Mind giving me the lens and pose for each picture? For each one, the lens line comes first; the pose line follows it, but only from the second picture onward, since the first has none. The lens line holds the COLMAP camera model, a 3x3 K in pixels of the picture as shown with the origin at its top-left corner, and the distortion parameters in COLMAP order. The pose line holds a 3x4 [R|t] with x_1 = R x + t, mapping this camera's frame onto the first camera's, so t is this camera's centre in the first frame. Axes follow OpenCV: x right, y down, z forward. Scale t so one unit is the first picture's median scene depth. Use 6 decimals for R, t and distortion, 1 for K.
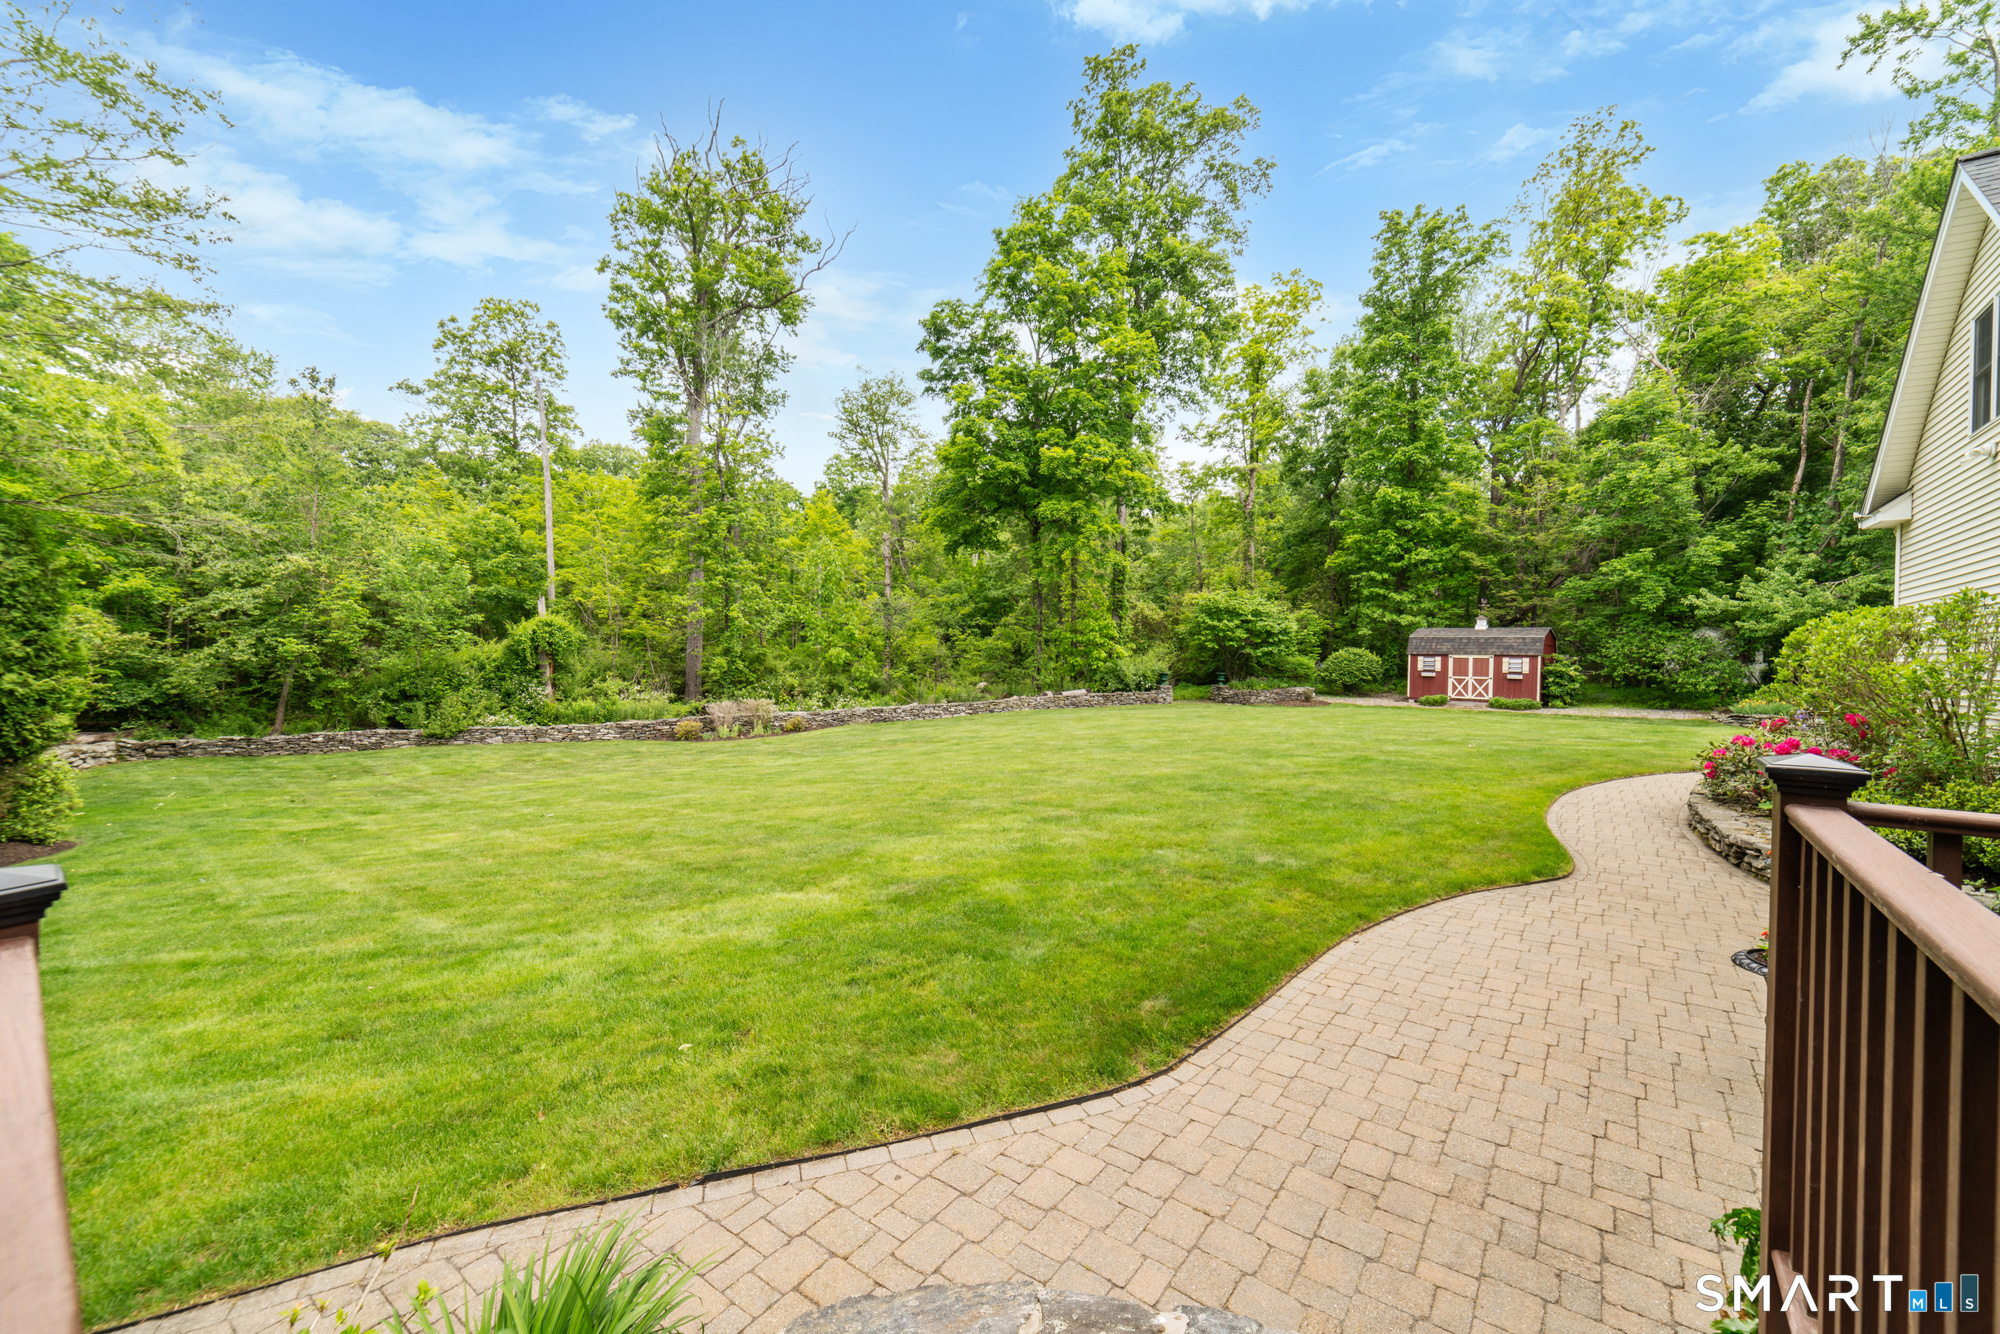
lens RADIAL K [[789.1, 0, 1006.4], [0, 789.1, 661.8], [0, 0, 1]] dist [0.000456, 0.000029]
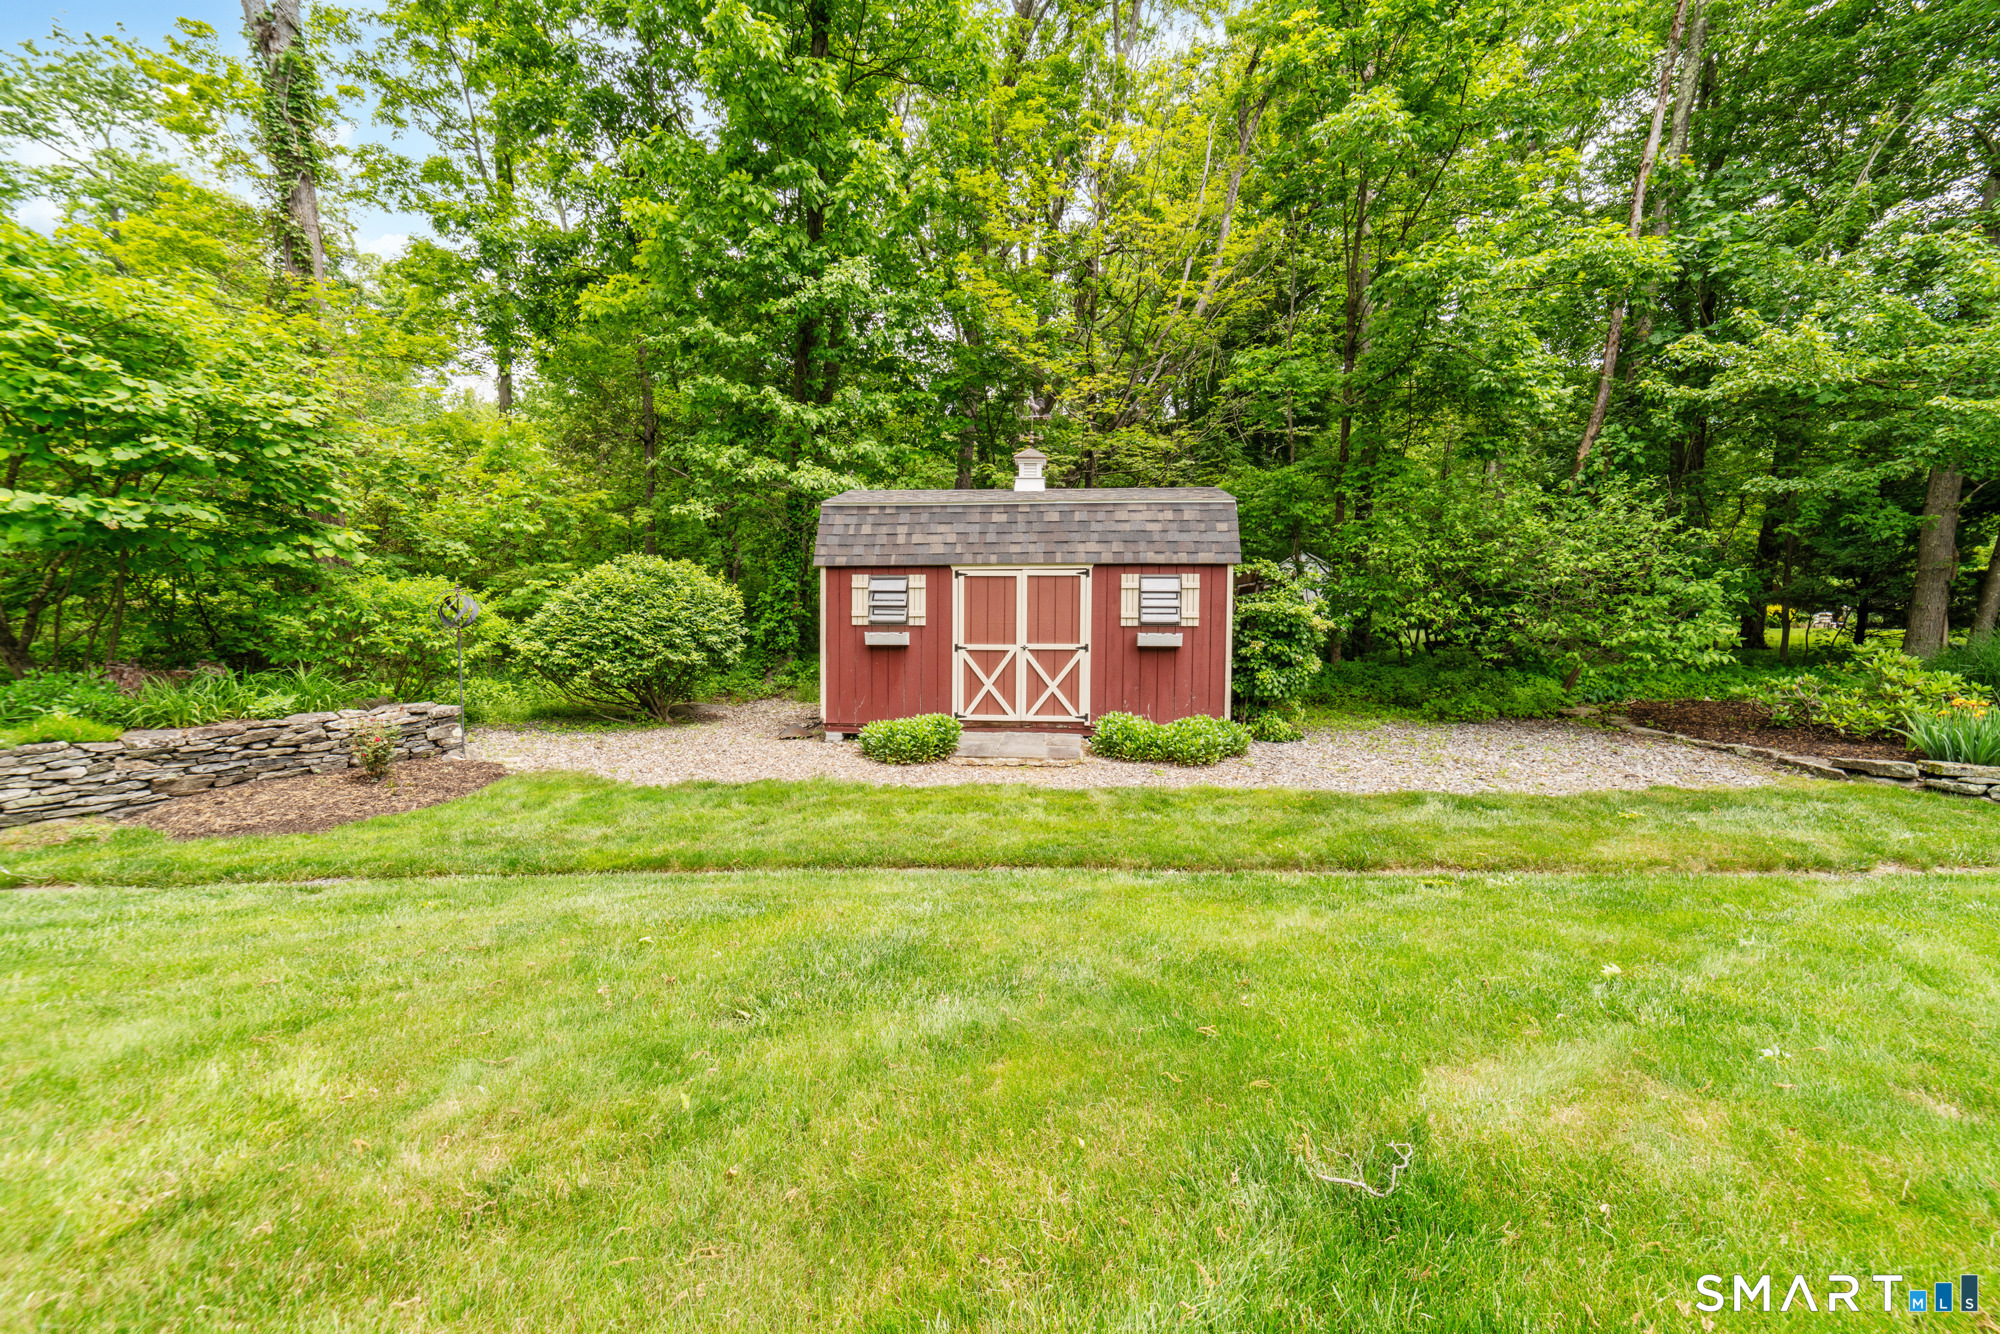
lens RADIAL K [[789.1, 0, 996.1], [0, 789.1, 661.6], [0, 0, 1]] dist [0.000456, 0.000029]
pose [[0.777164, -0.036158, 0.628258, 0.400585], [0.017484, 0.999203, 0.035878, 0.015124], [-0.629055, -0.016899, 0.777177, 0.781017]]
